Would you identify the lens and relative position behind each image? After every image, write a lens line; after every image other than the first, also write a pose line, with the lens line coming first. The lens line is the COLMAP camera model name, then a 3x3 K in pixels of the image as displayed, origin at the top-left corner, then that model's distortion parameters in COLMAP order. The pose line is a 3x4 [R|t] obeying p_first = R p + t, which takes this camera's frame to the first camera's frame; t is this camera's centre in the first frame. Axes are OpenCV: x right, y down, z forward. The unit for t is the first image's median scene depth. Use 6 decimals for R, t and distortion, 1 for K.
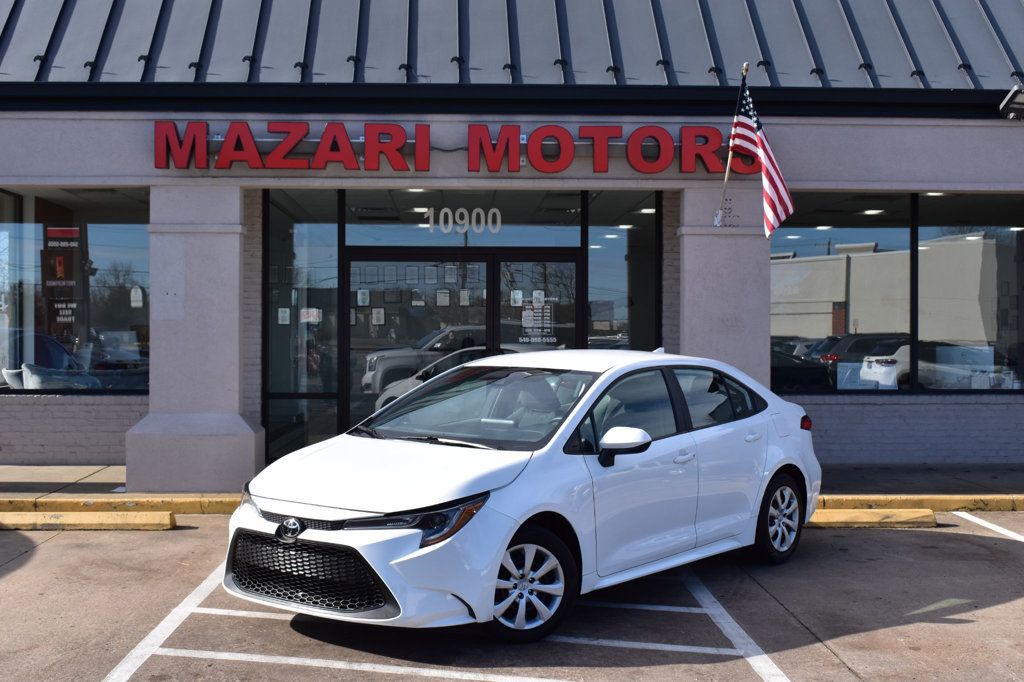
lens RADIAL K [[1259.3, 0, 515.2], [0, 1259.3, 354.0], [0, 0, 1]] dist [0.005693, 0.014177]
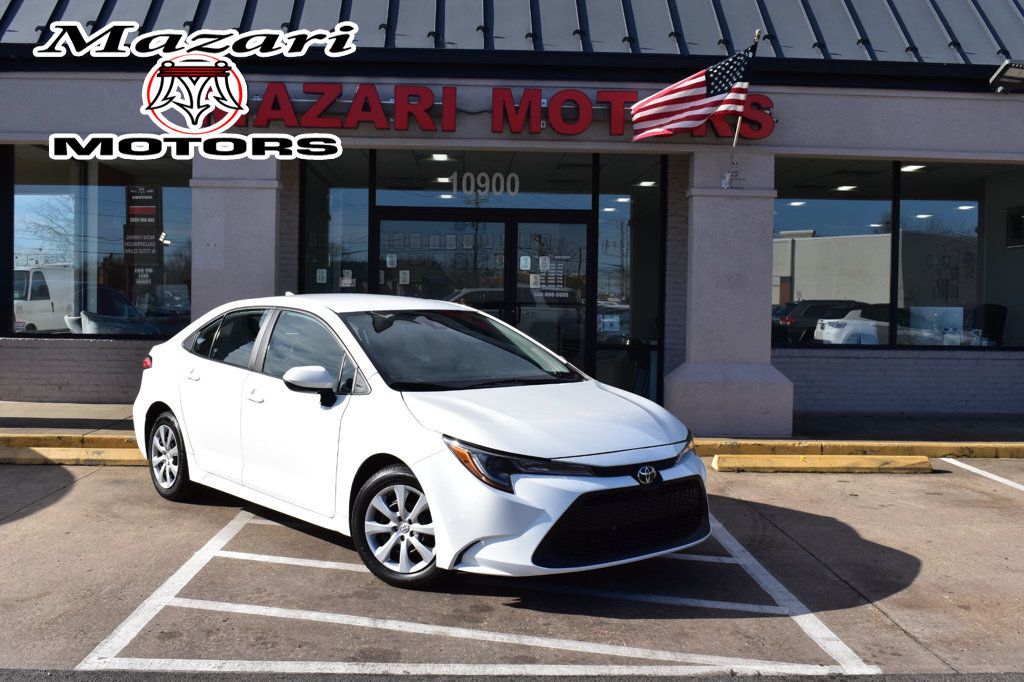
lens RADIAL K [[1008.9, 0, 512.0], [0, 1008.9, 341.0], [0, 0, 1]] dist [-0.021398, -0.016740]
pose [[0.999916, 0.012976, -0.000081, -0.017637], [-0.012972, 0.999674, 0.021982, 0.011398], [0.000366, -0.021980, 0.999758, 0.144678]]
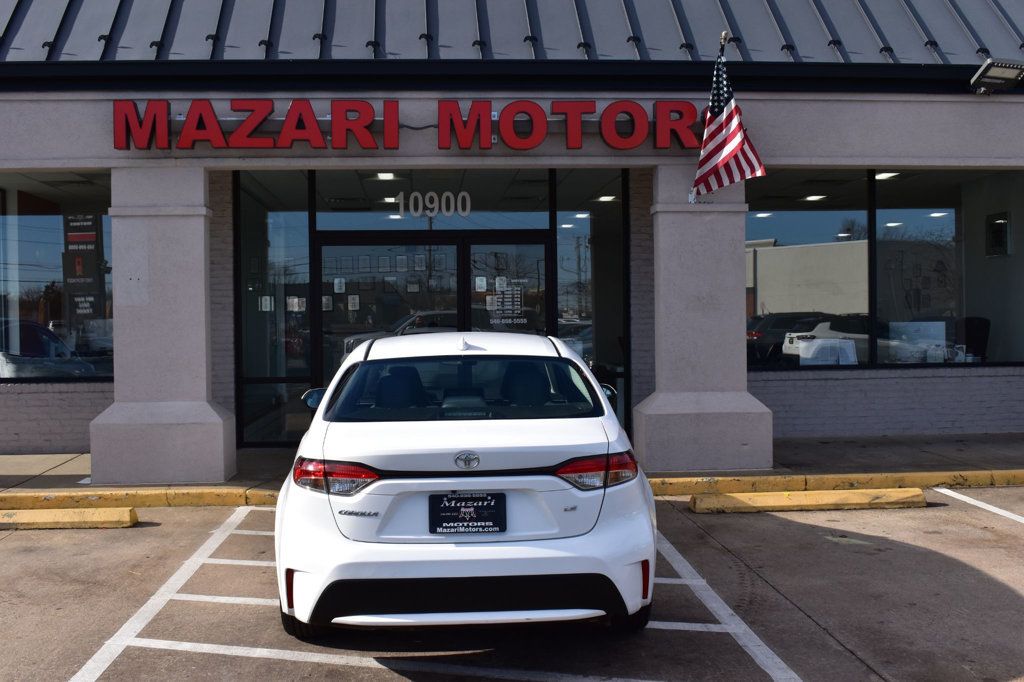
lens RADIAL K [[1025.2, 0, 500.4], [0, 1025.2, 343.4], [0, 0, 1]] dist [-0.021547, -0.019267]
pose [[0.999477, -0.015230, 0.028537, -0.014174], [0.015003, 0.999854, 0.008155, -0.000298], [-0.028657, -0.007722, 0.999559, 0.200809]]
